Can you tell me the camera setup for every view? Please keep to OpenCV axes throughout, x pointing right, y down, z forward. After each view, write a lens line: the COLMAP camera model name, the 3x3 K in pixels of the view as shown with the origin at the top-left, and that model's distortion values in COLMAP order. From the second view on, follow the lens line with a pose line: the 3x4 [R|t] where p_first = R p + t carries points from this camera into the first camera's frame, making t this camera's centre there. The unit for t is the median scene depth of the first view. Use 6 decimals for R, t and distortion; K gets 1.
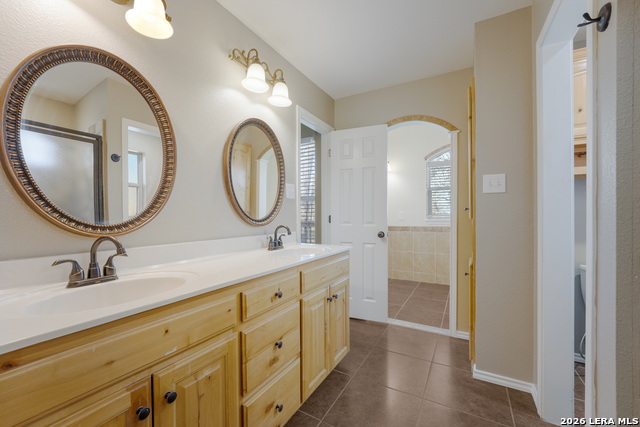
lens RADIAL K [[258.7, 0, 316.5], [0, 258.7, 214.9], [0, 0, 1]] dist [-0.012603, 0.001116]
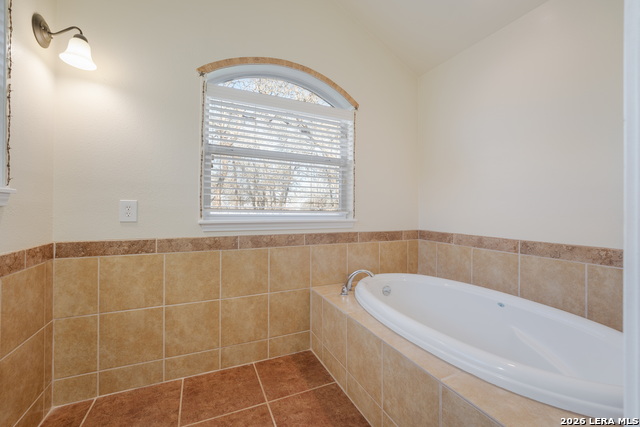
lens RADIAL K [[258.7, 0, 318.0], [0, 258.7, 210.7], [0, 0, 1]] dist [-0.012603, 0.001116]
pose [[0.581811, 0.013092, 0.813218, 0.200403], [-0.011643, 0.999902, -0.007767, 0.003100], [-0.813241, -0.004950, 0.581907, 0.604957]]
